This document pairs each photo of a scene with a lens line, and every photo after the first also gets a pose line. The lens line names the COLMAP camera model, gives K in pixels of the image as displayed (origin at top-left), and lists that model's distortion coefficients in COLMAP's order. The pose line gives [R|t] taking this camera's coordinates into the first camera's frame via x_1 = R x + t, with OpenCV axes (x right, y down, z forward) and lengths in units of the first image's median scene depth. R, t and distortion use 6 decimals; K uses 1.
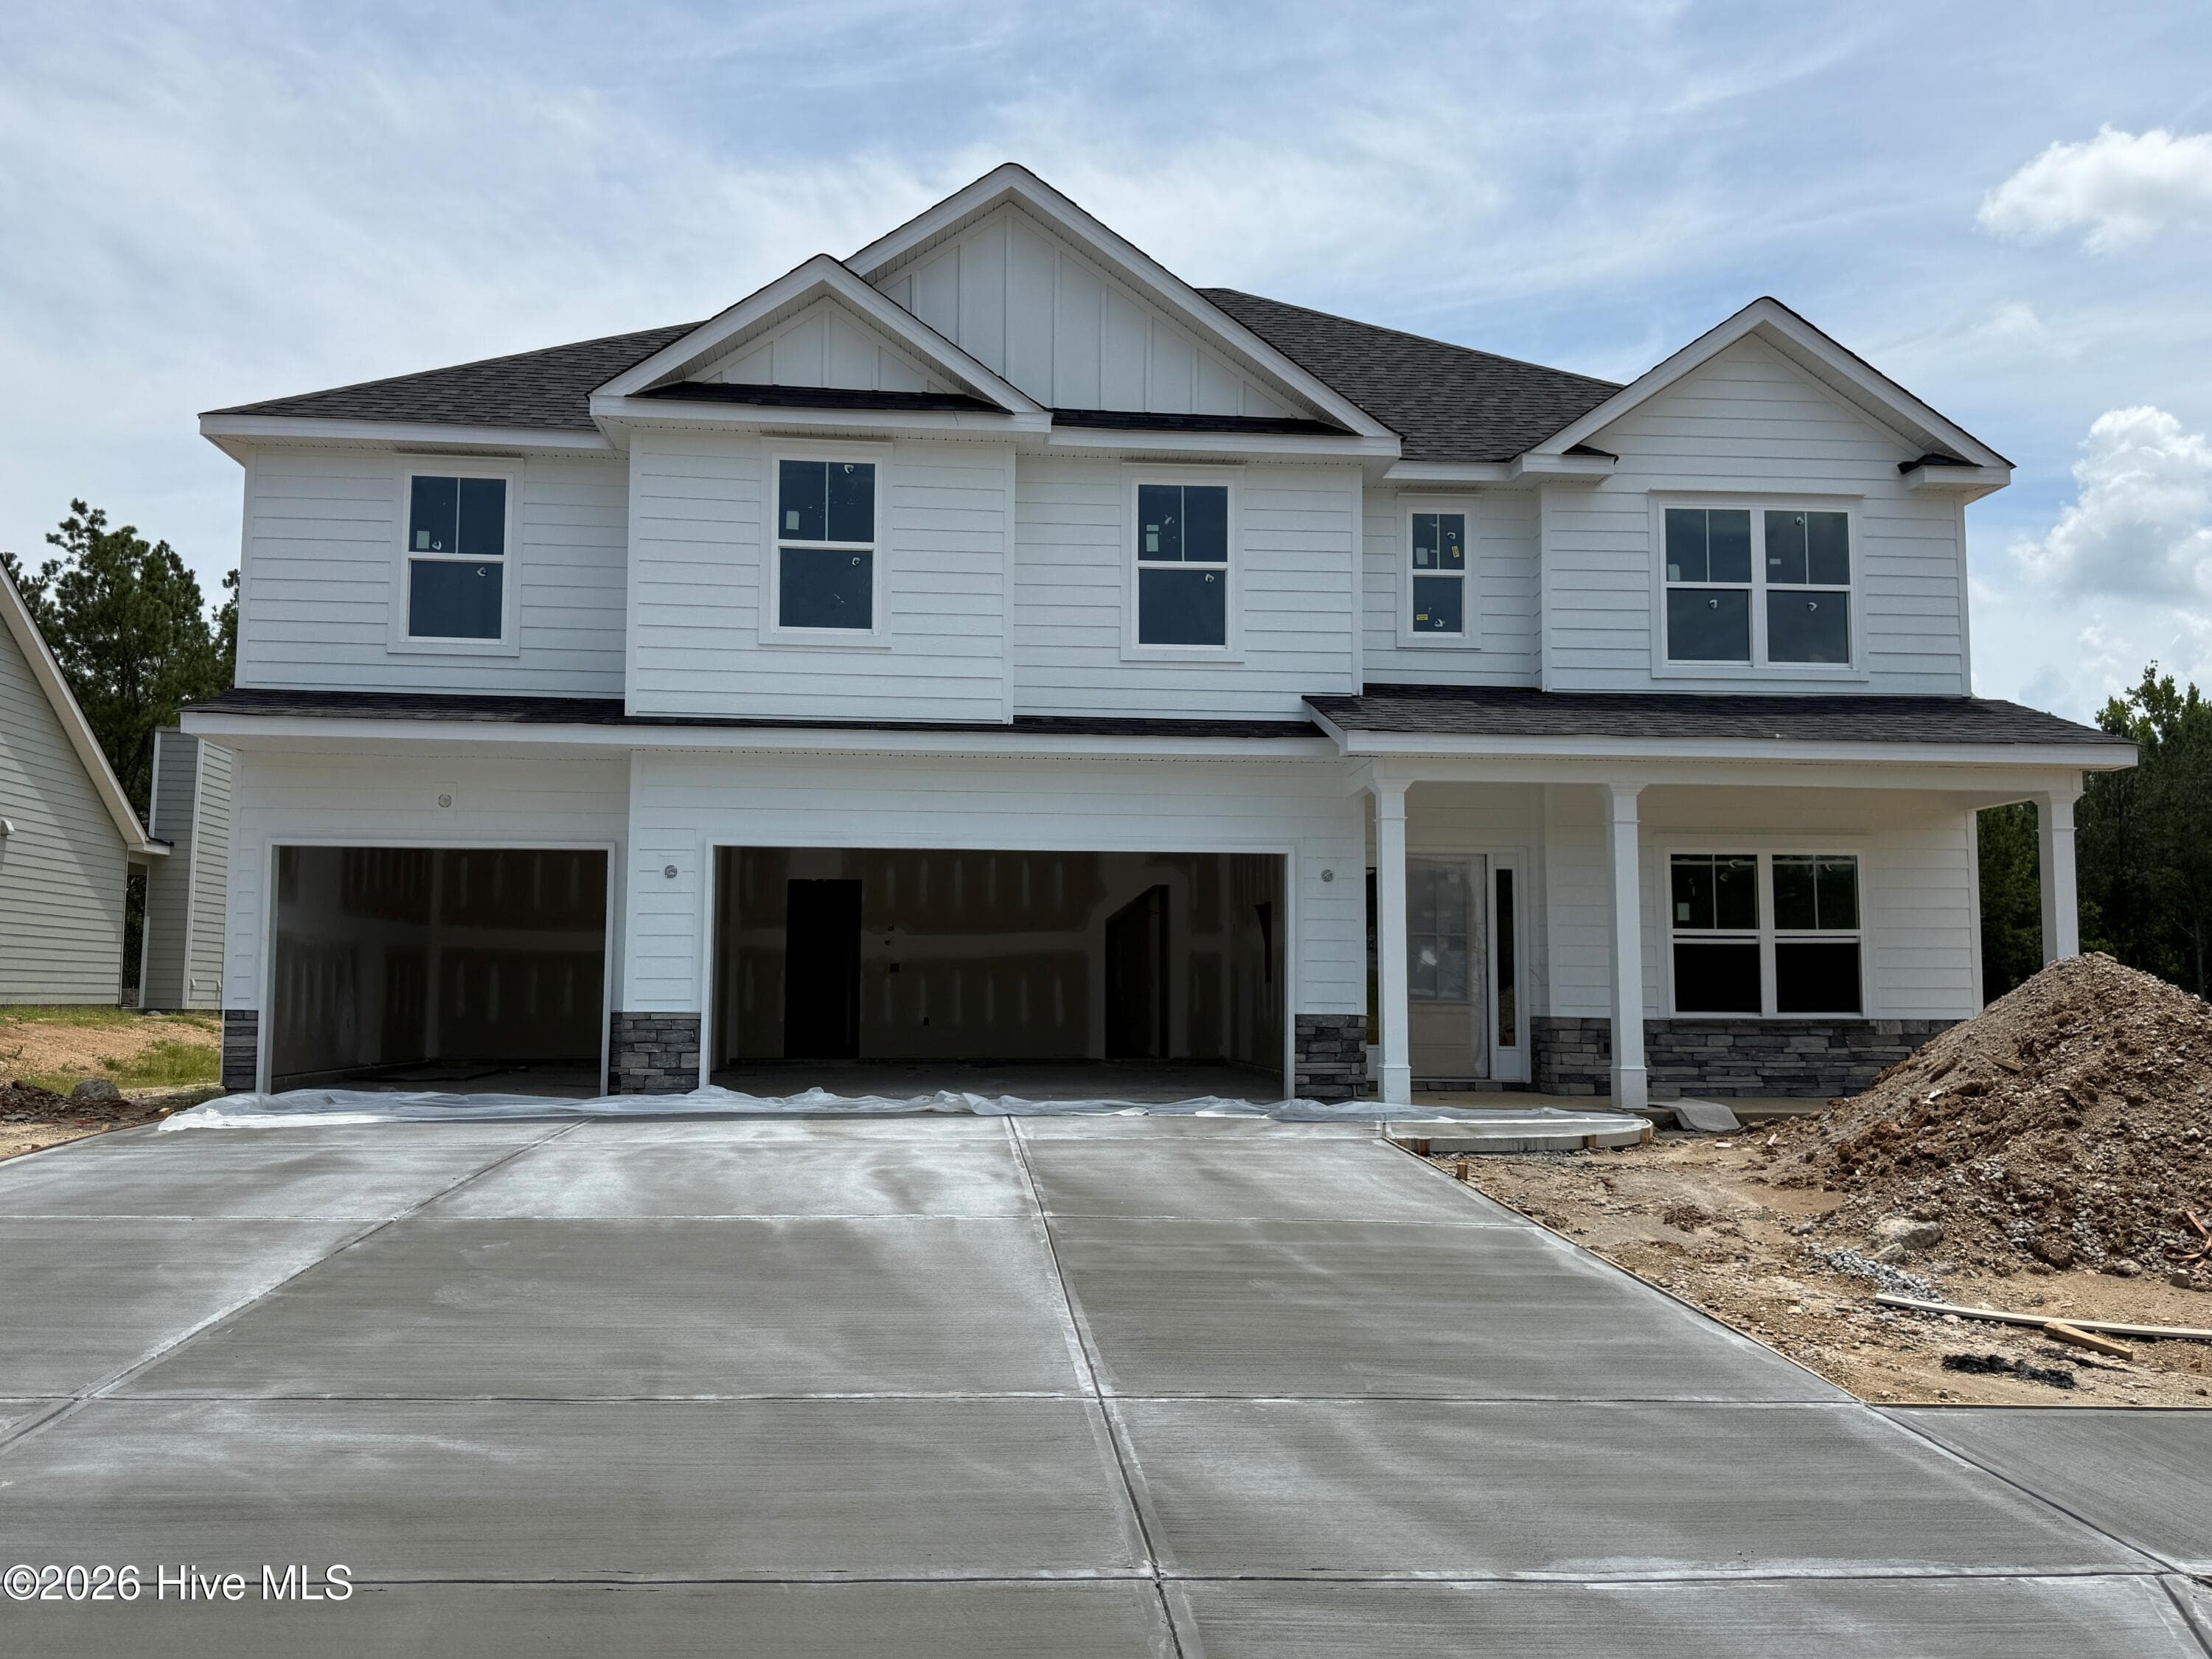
lens RADIAL K [[1837.2, 0, 1110.8], [0, 1837.2, 848.8], [0, 0, 1]] dist [0.186111, -0.448123]
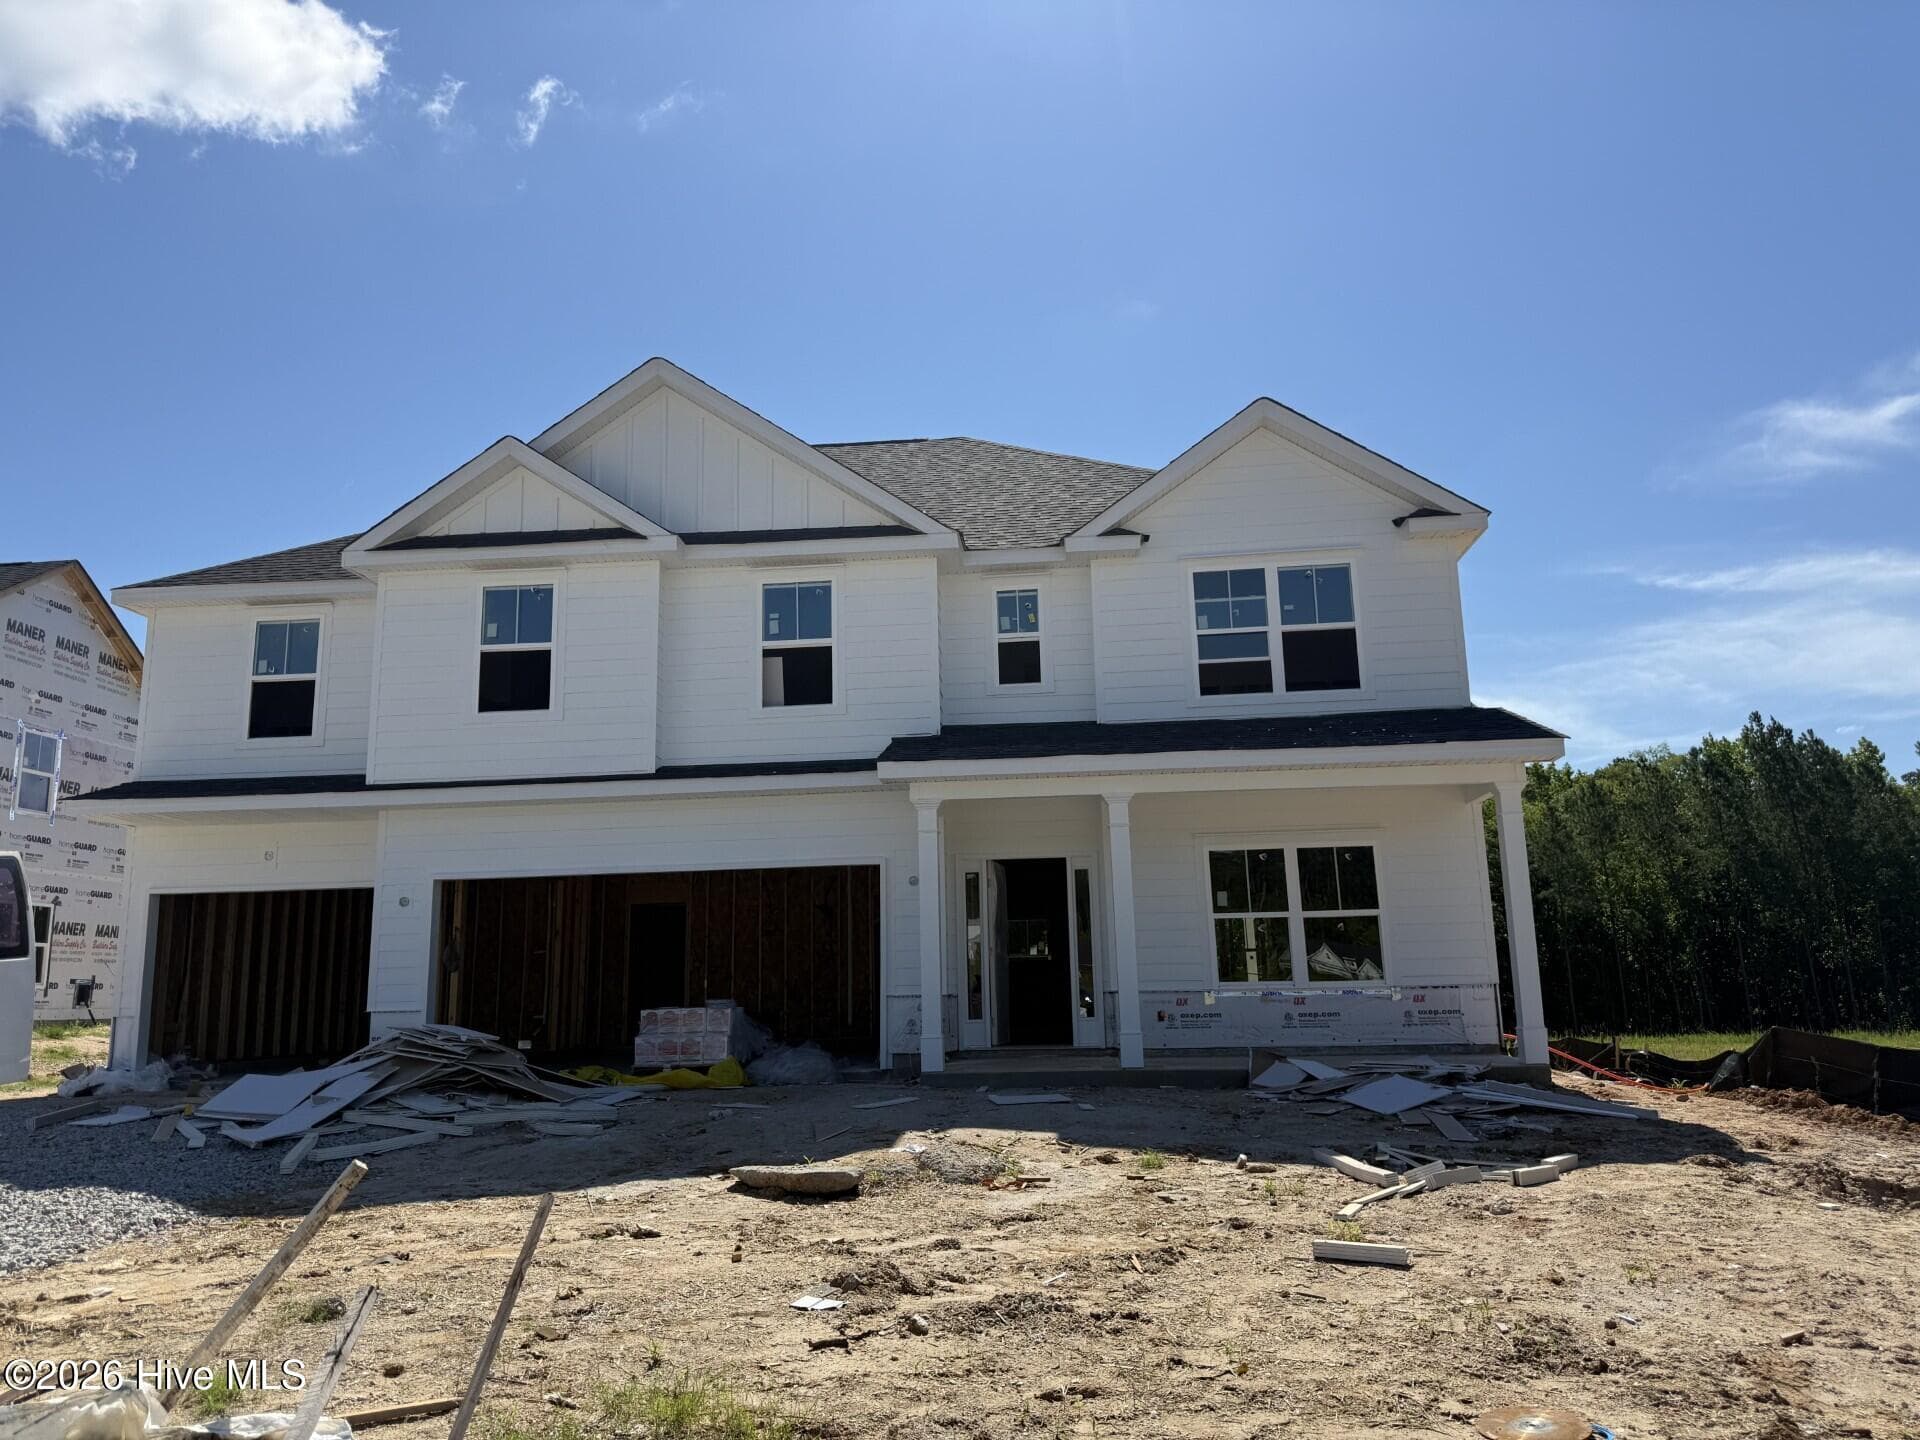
lens RADIAL K [[1554.1, 0, 960.0], [0, 1554.1, 720.0], [0, 0, 1]] dist [0.177736, -0.408796]
pose [[0.981917, -0.061489, -0.179050, 0.332578], [0.042731, 0.993362, -0.106799, 0.020005], [0.184428, 0.097217, 0.978026, -0.032474]]
